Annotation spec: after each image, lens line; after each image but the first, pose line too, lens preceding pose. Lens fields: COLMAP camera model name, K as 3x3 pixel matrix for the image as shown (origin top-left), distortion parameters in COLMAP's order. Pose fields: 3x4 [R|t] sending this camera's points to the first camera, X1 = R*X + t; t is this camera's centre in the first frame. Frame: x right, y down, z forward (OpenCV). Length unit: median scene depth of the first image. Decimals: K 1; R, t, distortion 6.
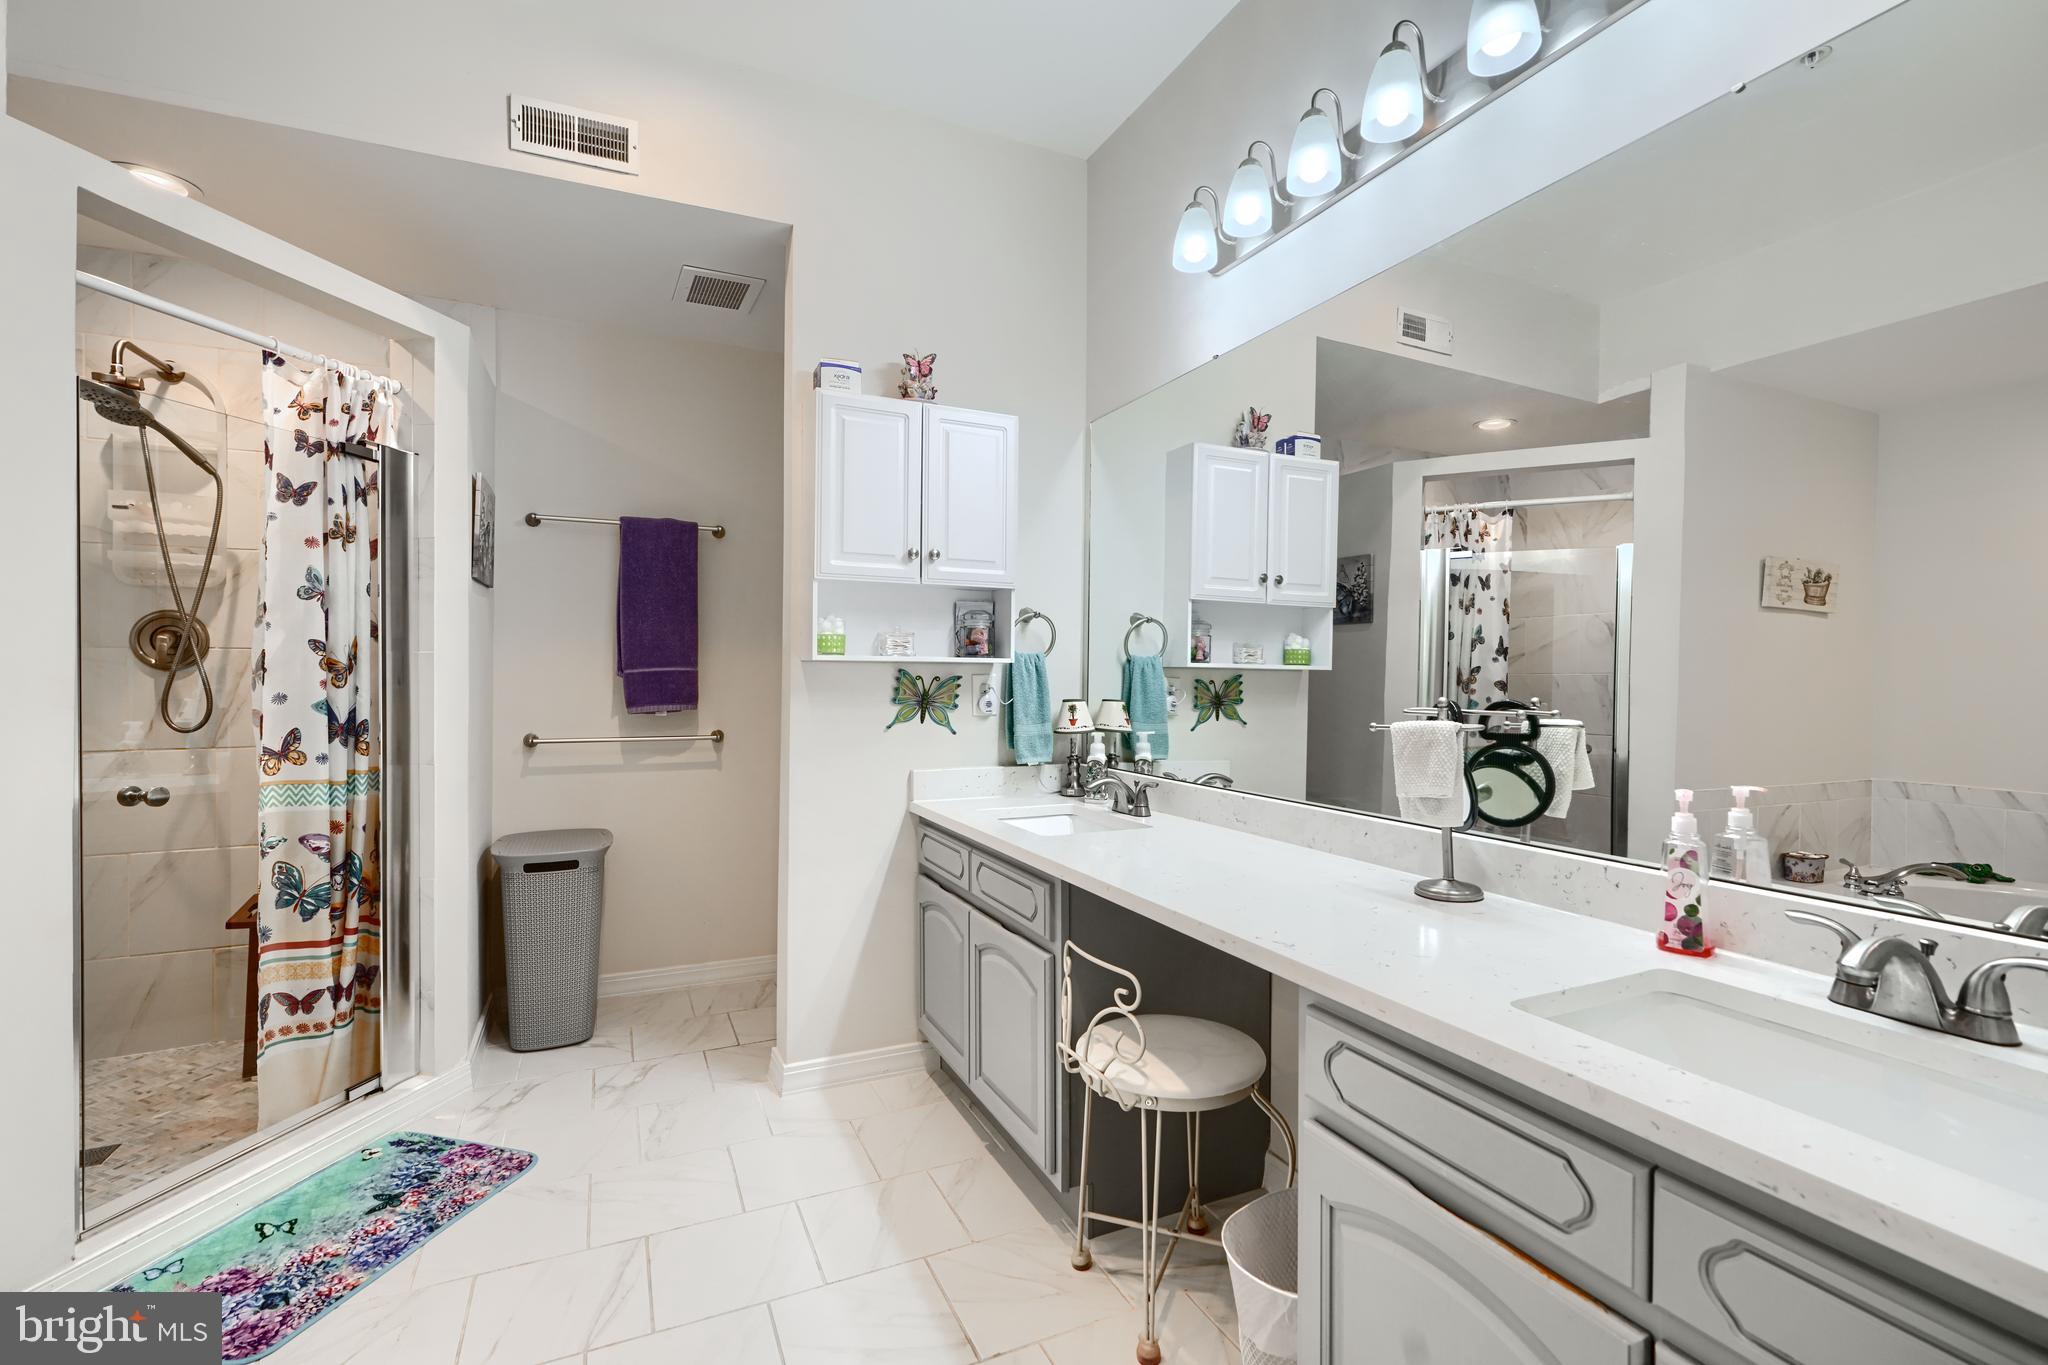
lens RADIAL K [[913.6, 0, 1023.8], [0, 913.6, 674.9], [0, 0, 1]] dist [0.002725, 0.000270]
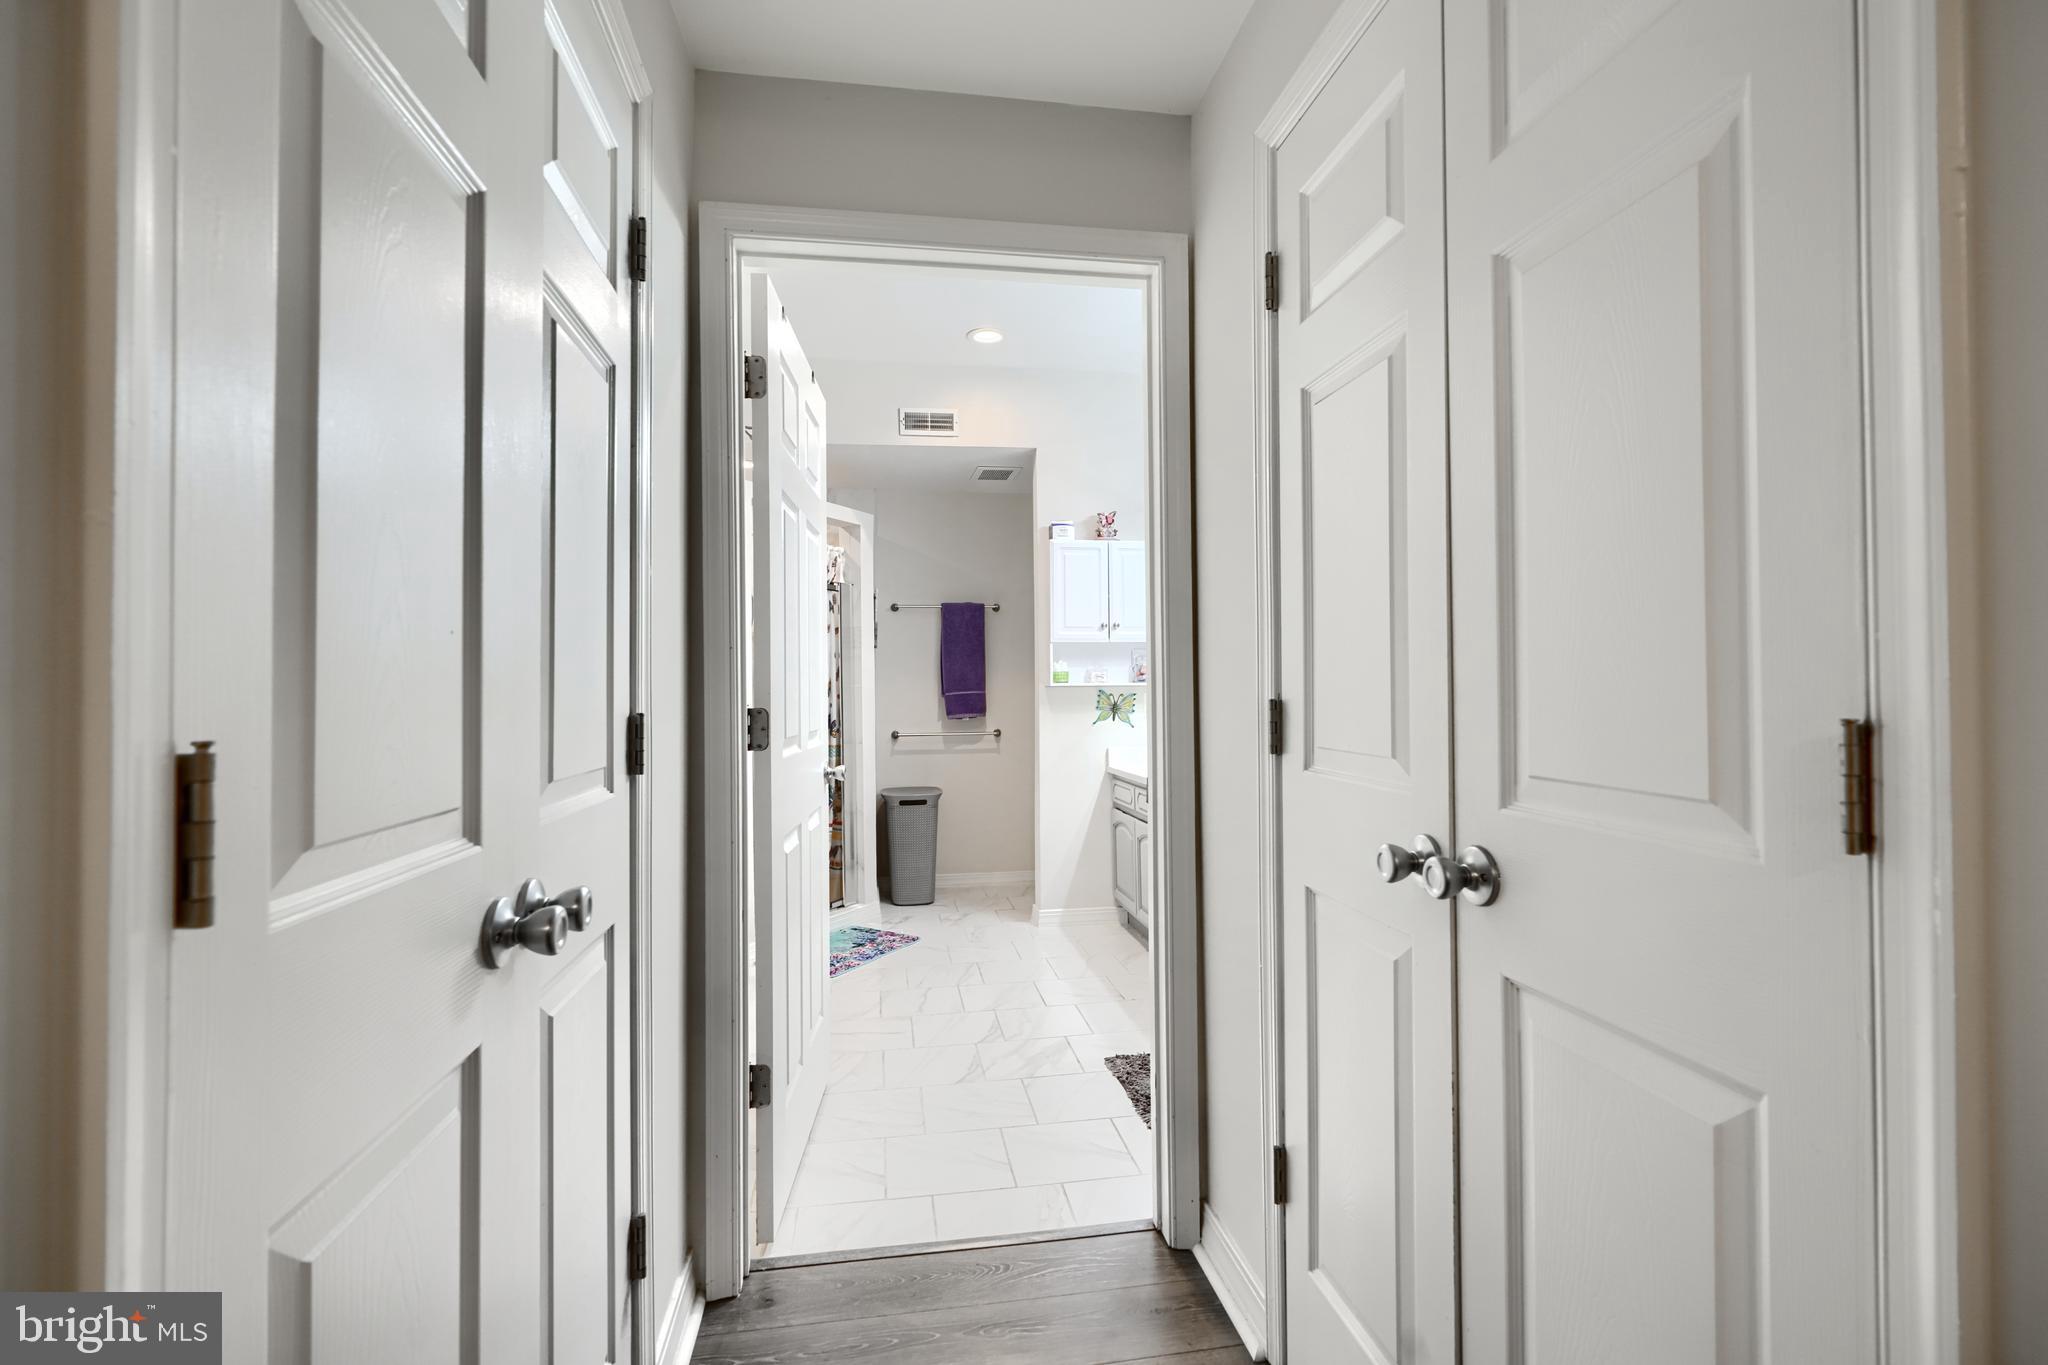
lens RADIAL K [[914.4, 0, 1024.9], [0, 914.4, 675.6], [0, 0, 1]] dist [0.002469, 0.000265]
pose [[0.963452, -0.021800, -0.266993, 0.192996], [0.016340, 0.999610, -0.022654, 0.003522], [0.267383, 0.017463, 0.963432, -0.721389]]
